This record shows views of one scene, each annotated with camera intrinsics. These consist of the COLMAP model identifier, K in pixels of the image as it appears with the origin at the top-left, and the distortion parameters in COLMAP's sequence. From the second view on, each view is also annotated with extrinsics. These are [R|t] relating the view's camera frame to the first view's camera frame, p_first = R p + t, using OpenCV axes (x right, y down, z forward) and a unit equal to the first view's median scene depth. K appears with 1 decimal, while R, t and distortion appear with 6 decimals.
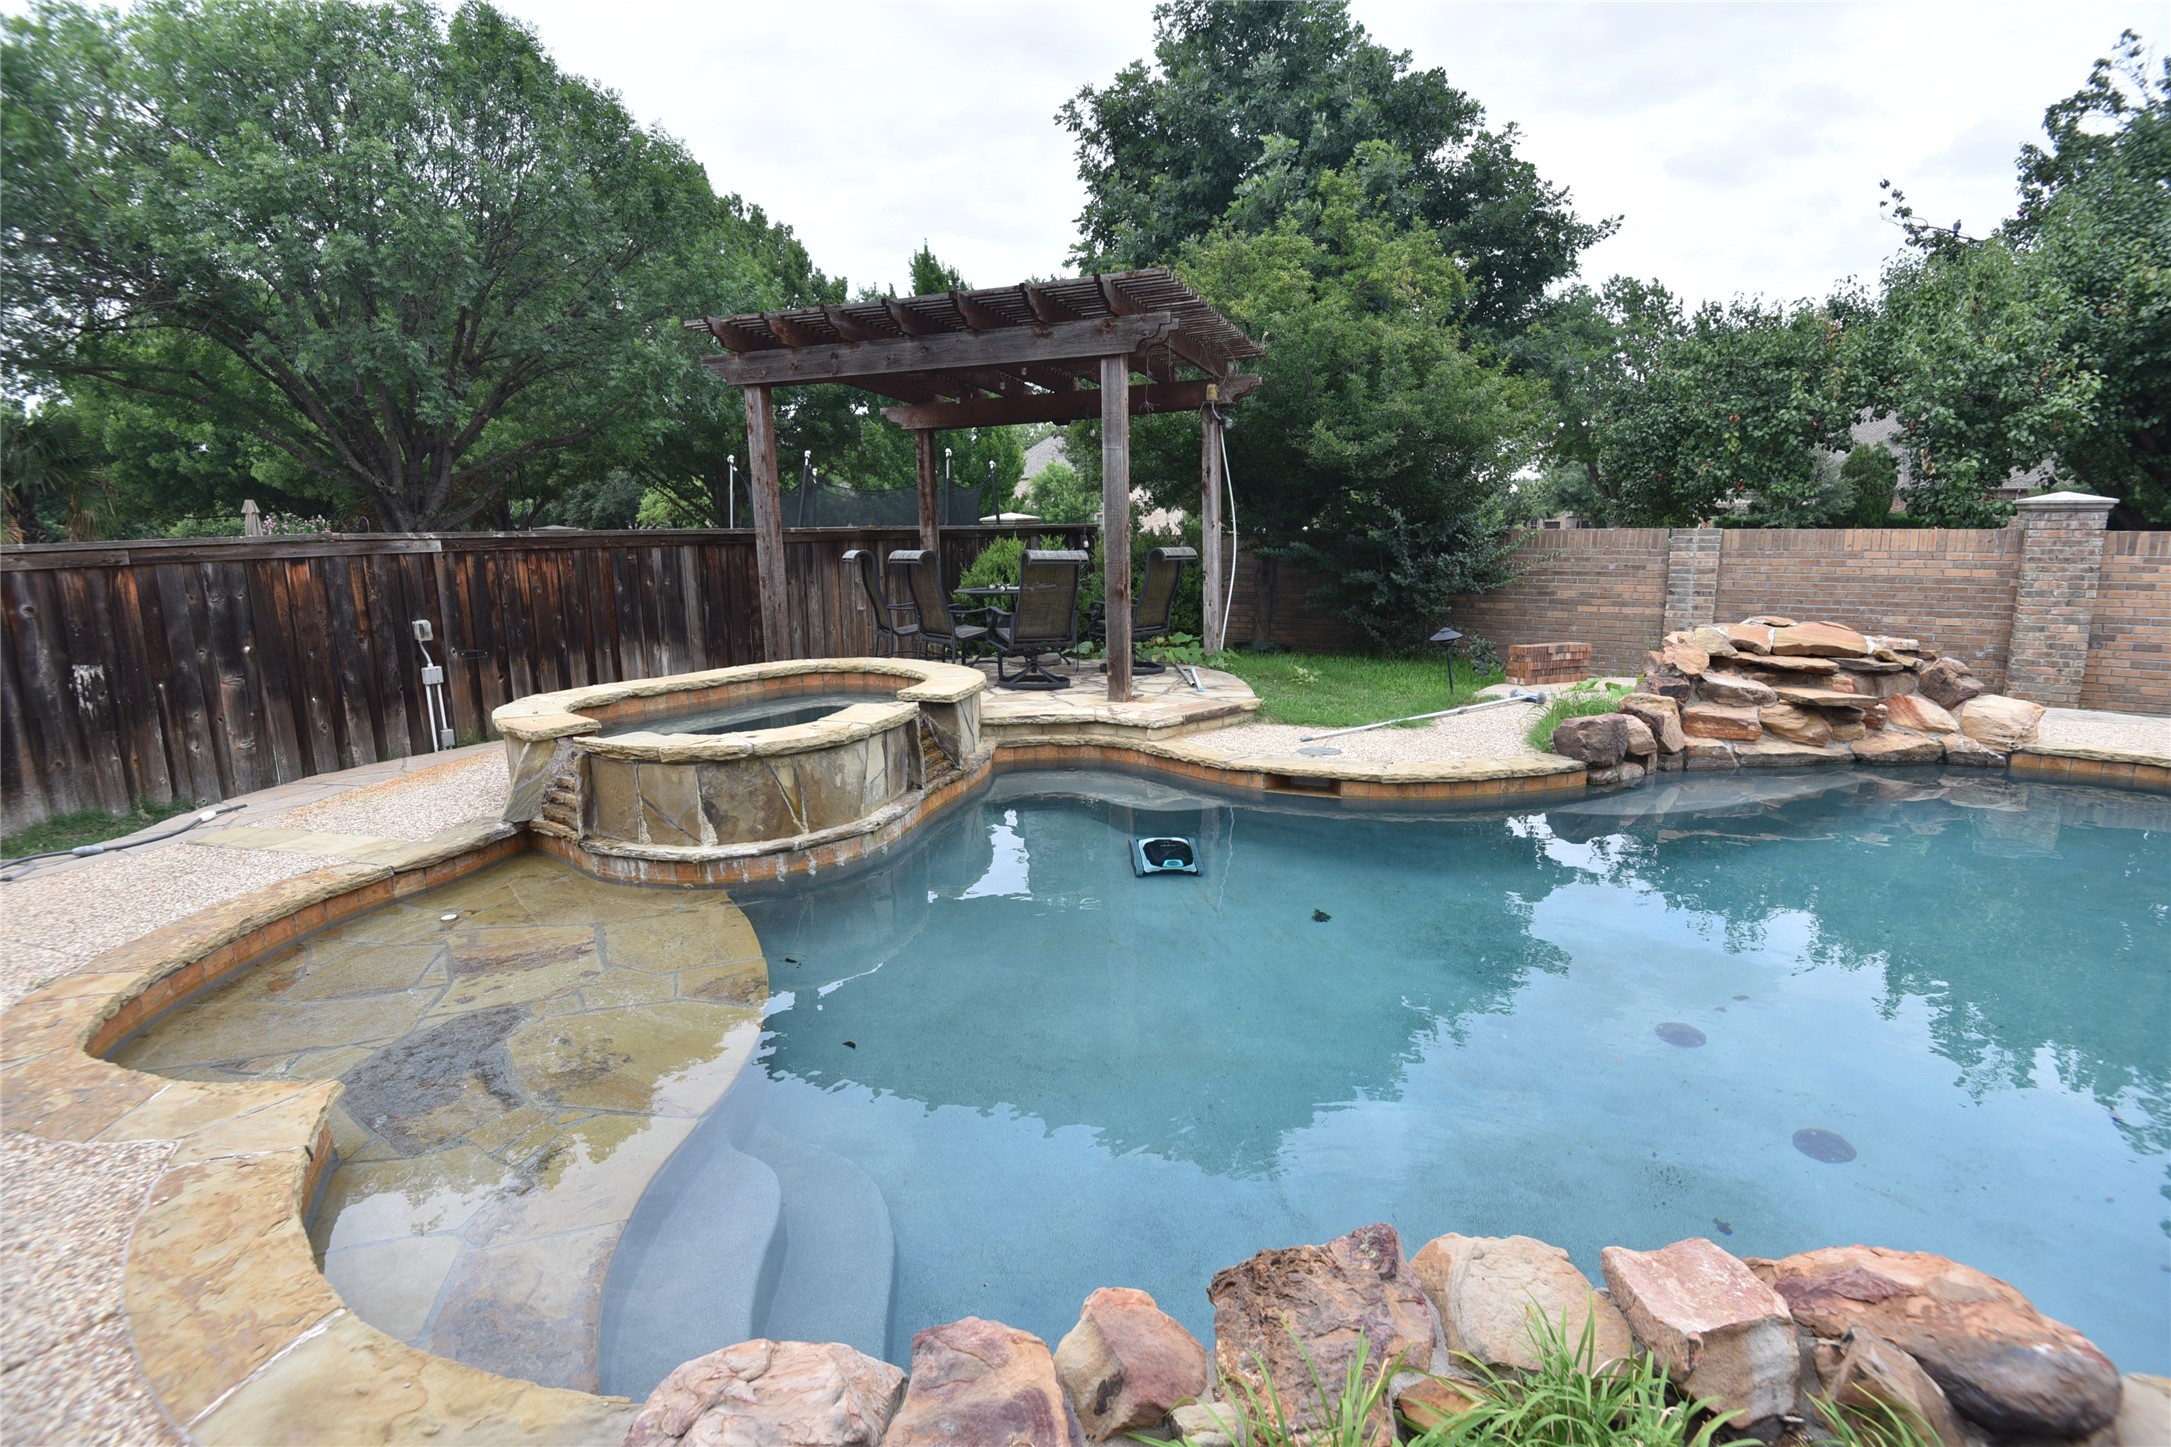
lens RADIAL K [[1052.9, 0, 1079.8], [0, 1052.9, 745.5], [0, 0, 1]] dist [-0.002475, -0.030517]
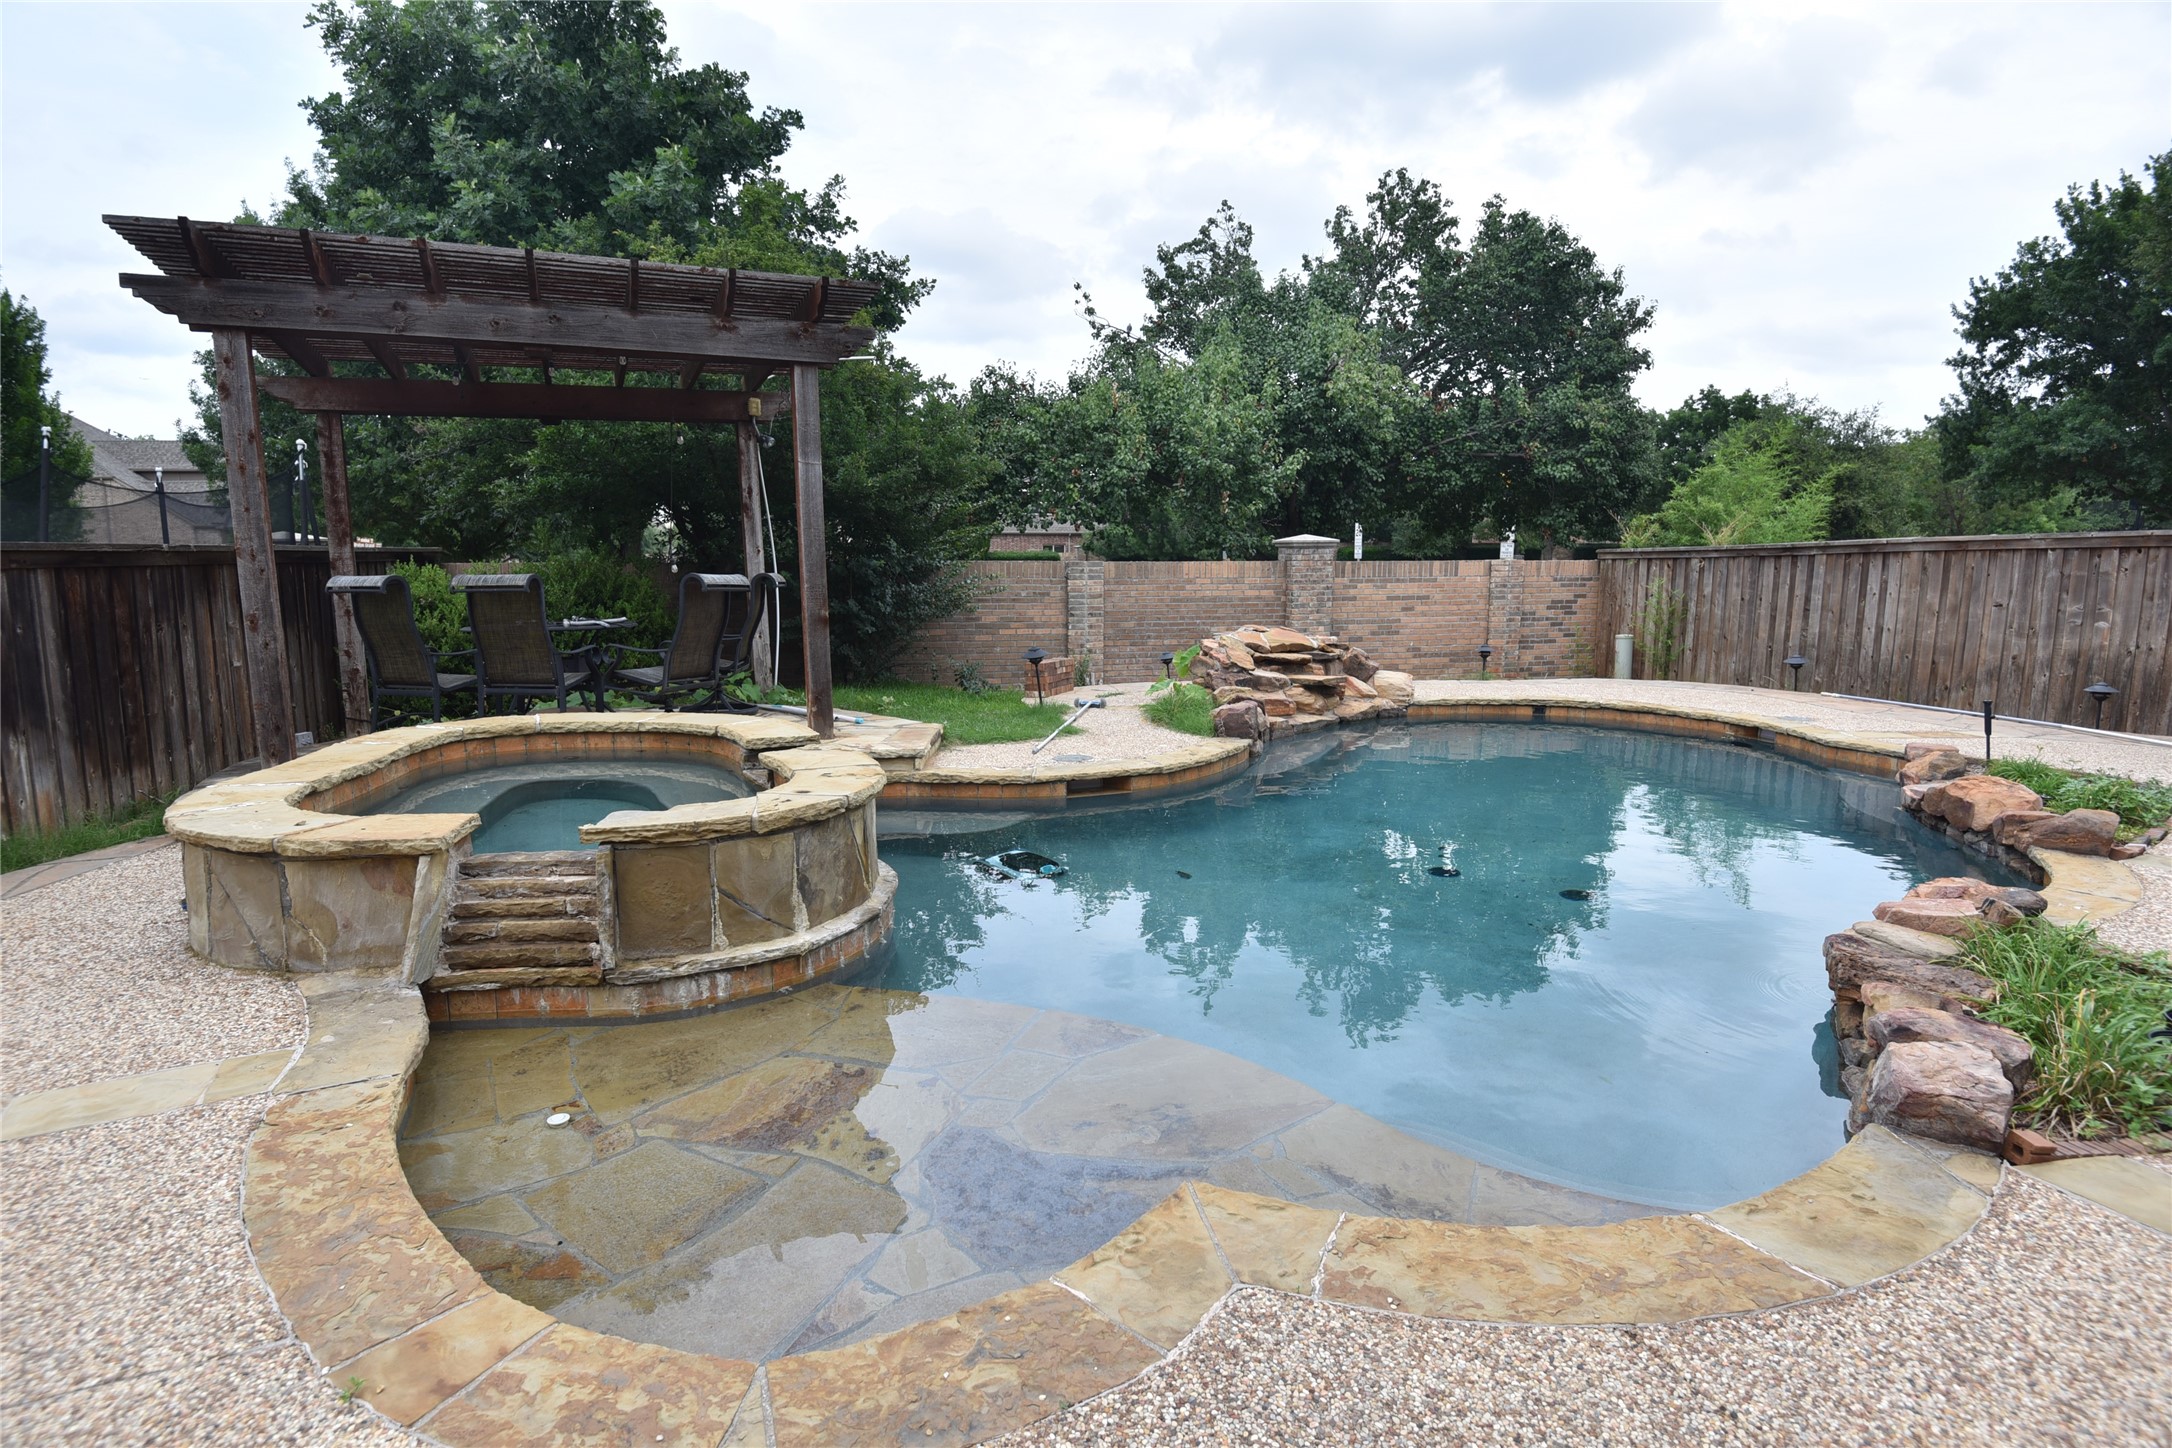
lens RADIAL K [[1147.0, 0, 1084.2], [0, 1147.0, 755.7], [0, 0, 1]] dist [0.003836, -0.029923]
pose [[0.680417, -0.108817, 0.724701, -0.585778], [0.138032, 0.990244, 0.019092, -0.016887], [-0.719708, 0.087041, 0.688799, 0.169795]]
